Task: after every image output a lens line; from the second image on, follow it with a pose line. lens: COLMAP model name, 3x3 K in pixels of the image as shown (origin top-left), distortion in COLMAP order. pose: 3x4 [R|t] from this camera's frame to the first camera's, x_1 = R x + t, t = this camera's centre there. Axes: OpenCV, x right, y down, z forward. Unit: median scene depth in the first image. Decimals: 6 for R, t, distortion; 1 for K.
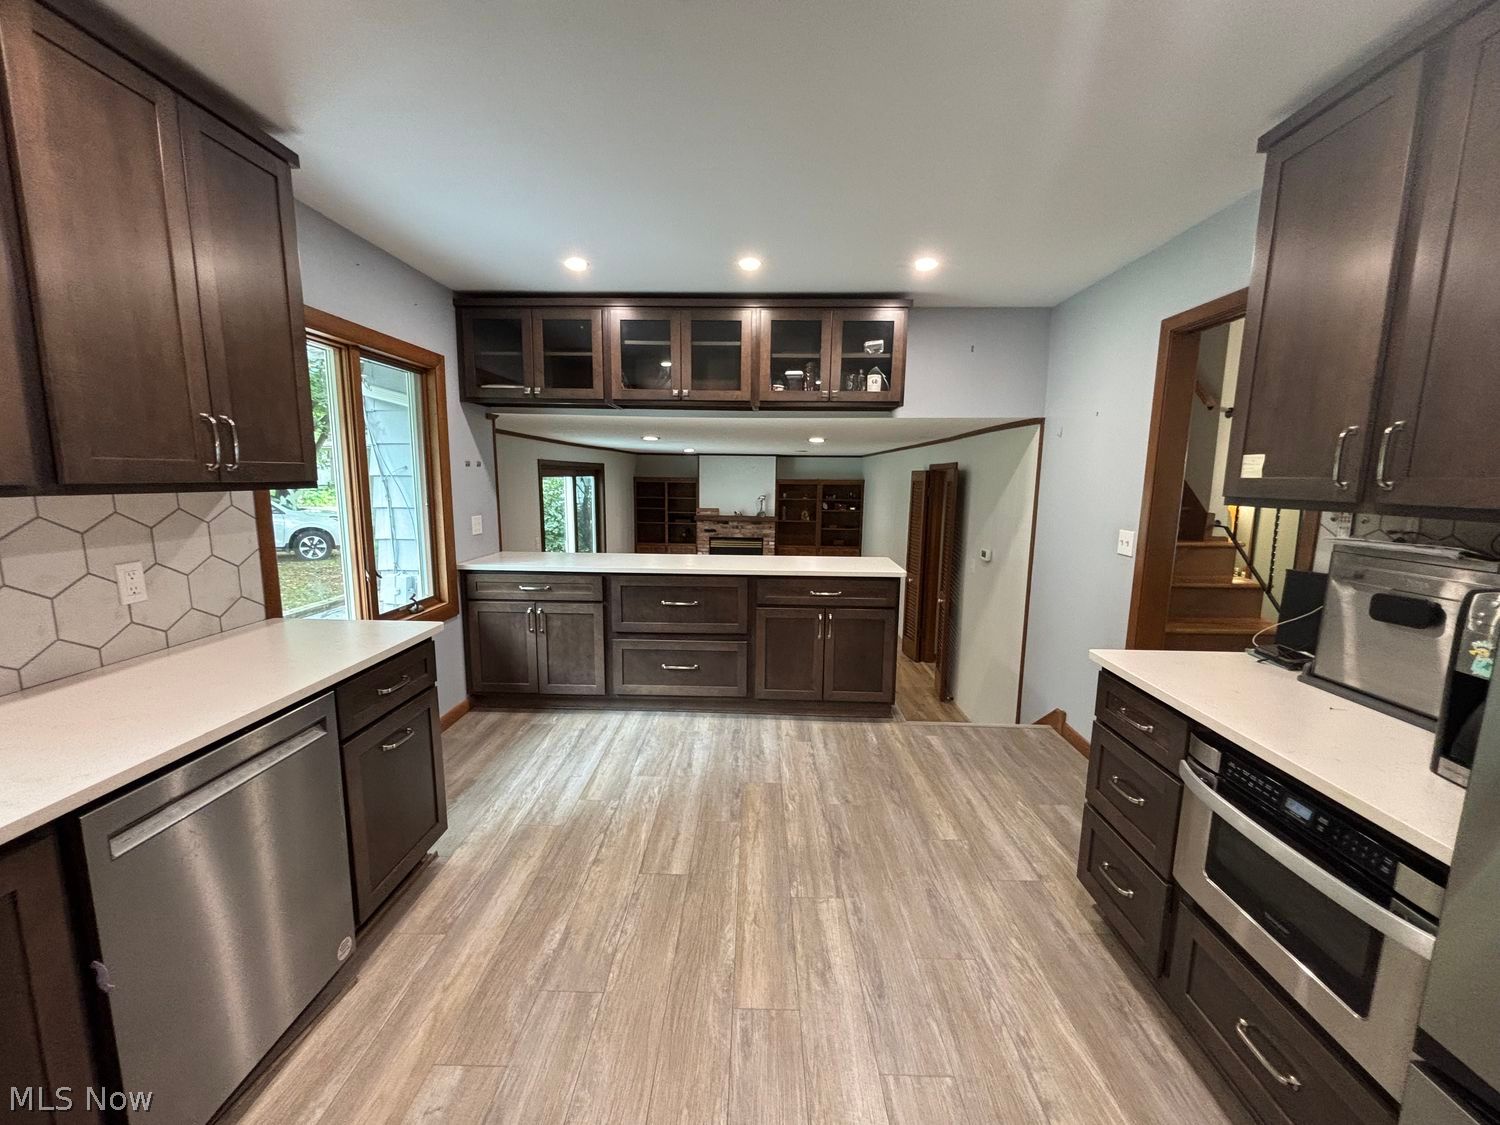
lens RADIAL K [[602.2, 0, 747.7], [0, 602.2, 562.7], [0, 0, 1]] dist [-0.000803, -0.000047]
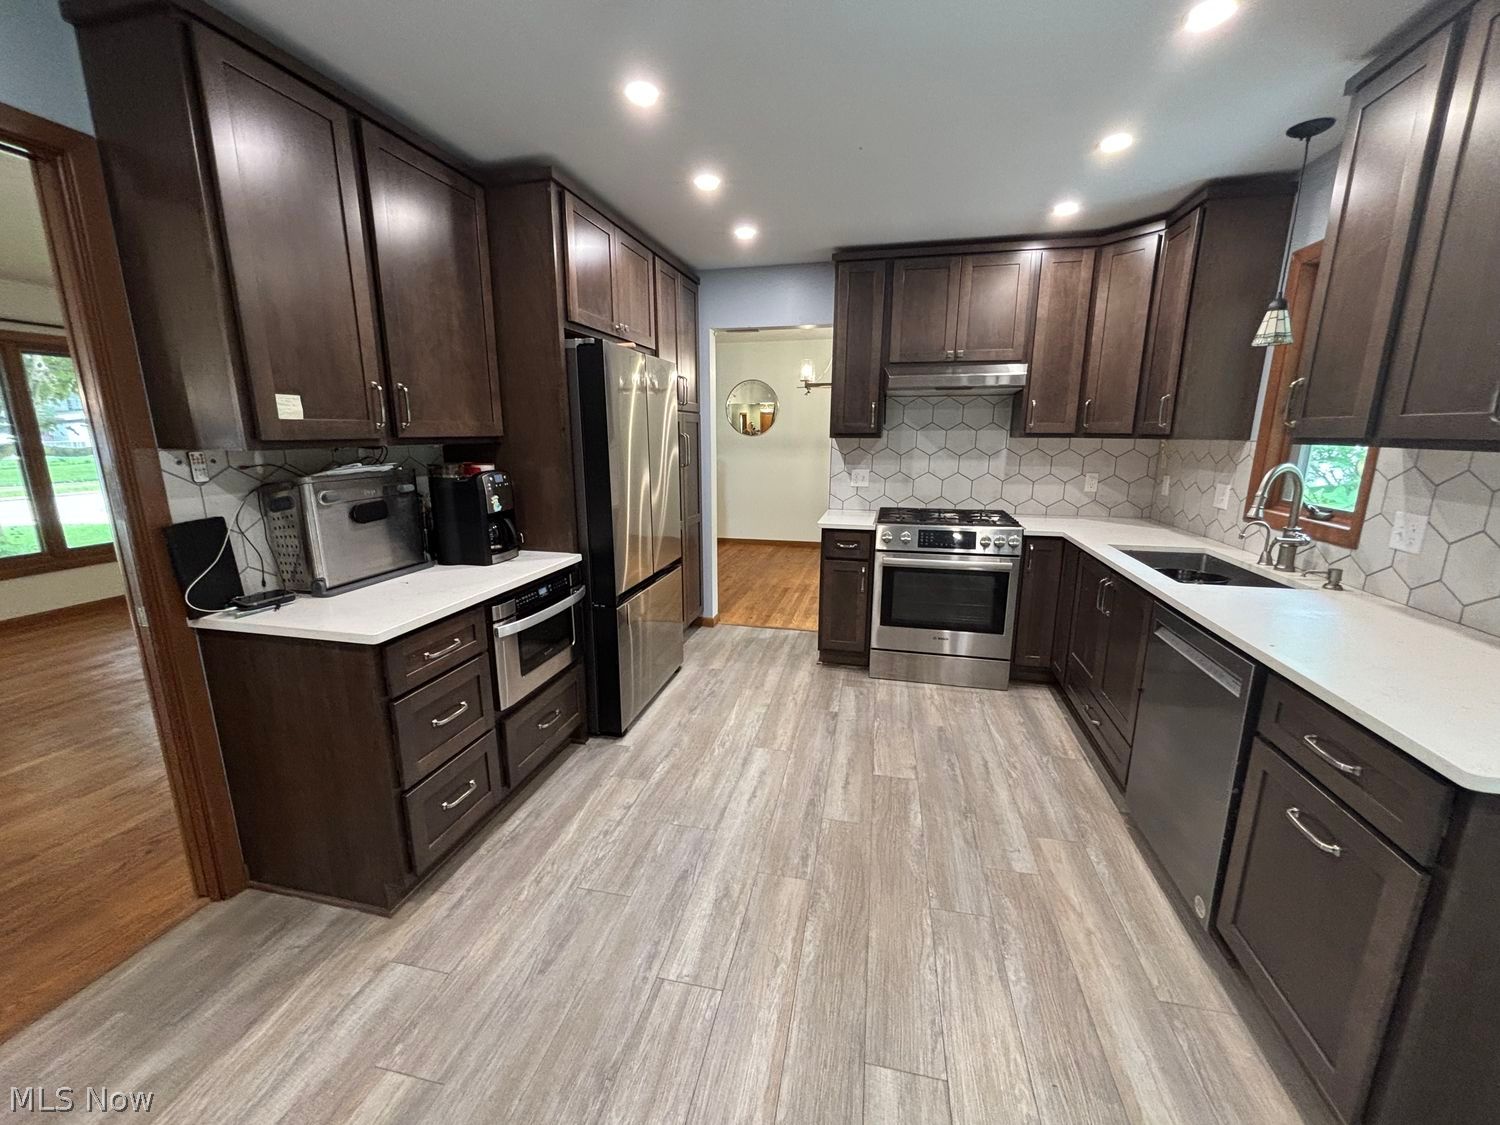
lens RADIAL K [[602.2, 0, 746.1], [0, 602.2, 564.3], [0, 0, 1]] dist [-0.000803, -0.000047]
pose [[-0.979527, -0.056438, 0.193241, -0.086205], [0.016019, 0.935004, 0.354274, -0.250854], [-0.200676, 0.350116, -0.914958, 1.799122]]
